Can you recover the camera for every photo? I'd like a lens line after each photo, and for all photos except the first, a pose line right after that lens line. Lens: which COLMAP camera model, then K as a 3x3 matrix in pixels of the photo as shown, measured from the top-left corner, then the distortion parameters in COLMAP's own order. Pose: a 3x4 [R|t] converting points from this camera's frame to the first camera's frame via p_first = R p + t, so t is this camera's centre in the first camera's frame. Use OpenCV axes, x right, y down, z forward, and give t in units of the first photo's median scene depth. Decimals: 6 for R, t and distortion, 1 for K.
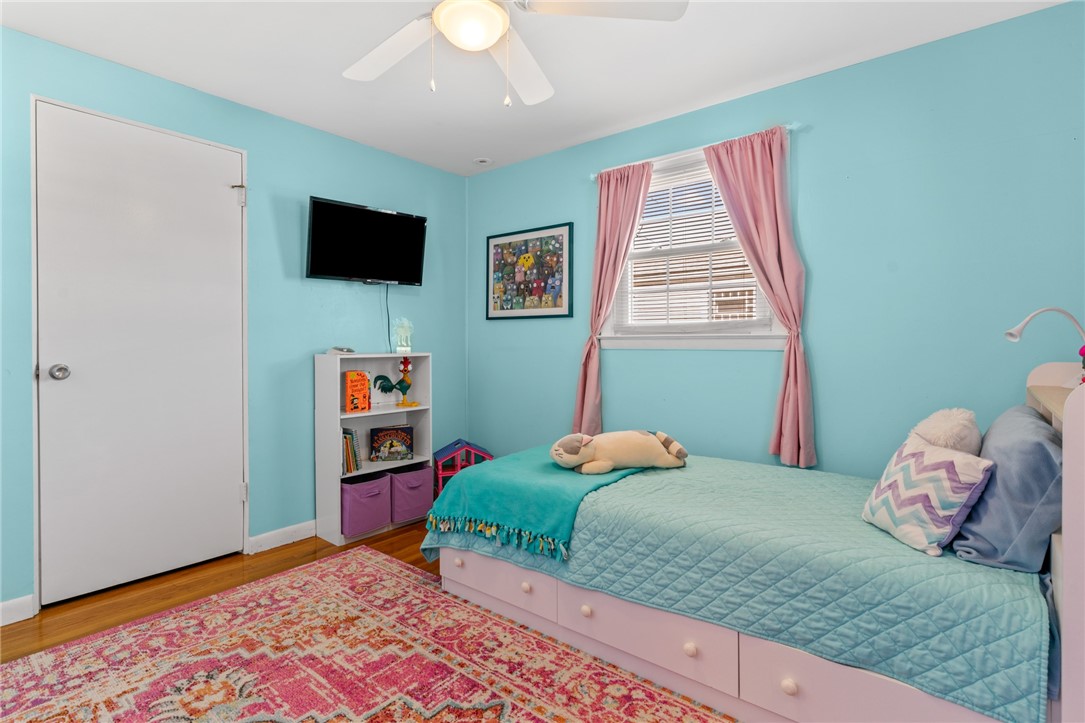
lens RADIAL K [[529.8, 0, 542.5], [0, 529.8, 361.5], [0, 0, 1]] dist [-0.000672, 0.000248]
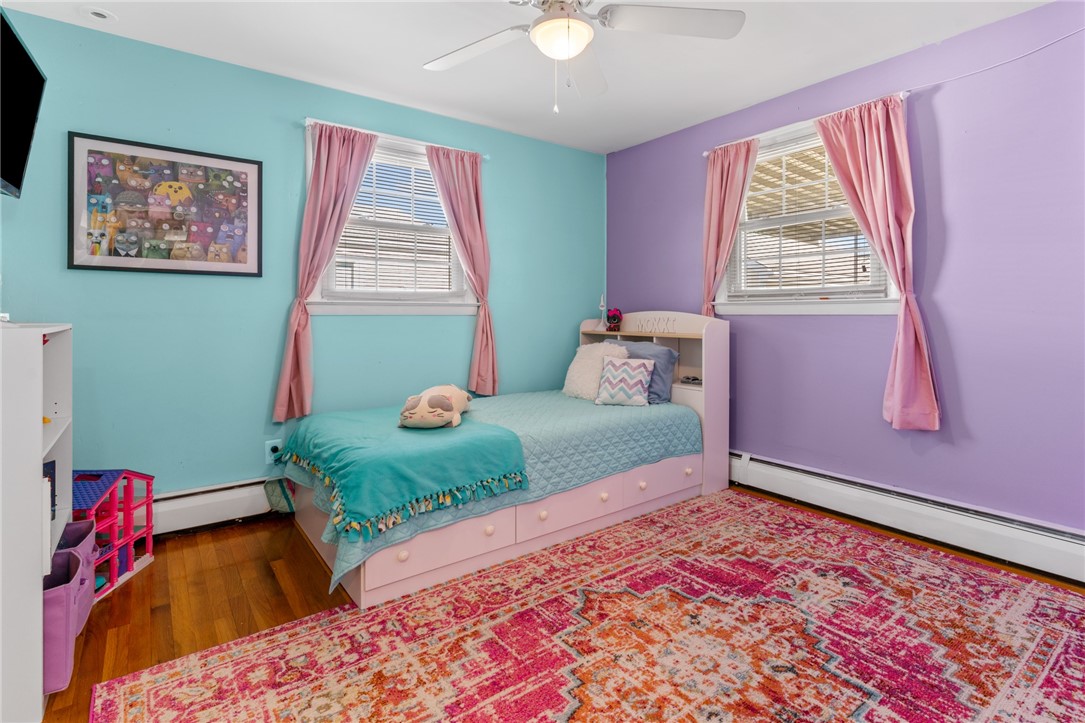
lens RADIAL K [[531.5, 0, 544.1], [0, 531.5, 331.8], [0, 0, 1]] dist [-0.001734, -0.000019]
pose [[0.240306, -0.035549, 0.970046, -0.824220], [0.030371, 0.999115, 0.029091, -0.011058], [-0.970222, 0.022470, 0.241173, 0.478118]]
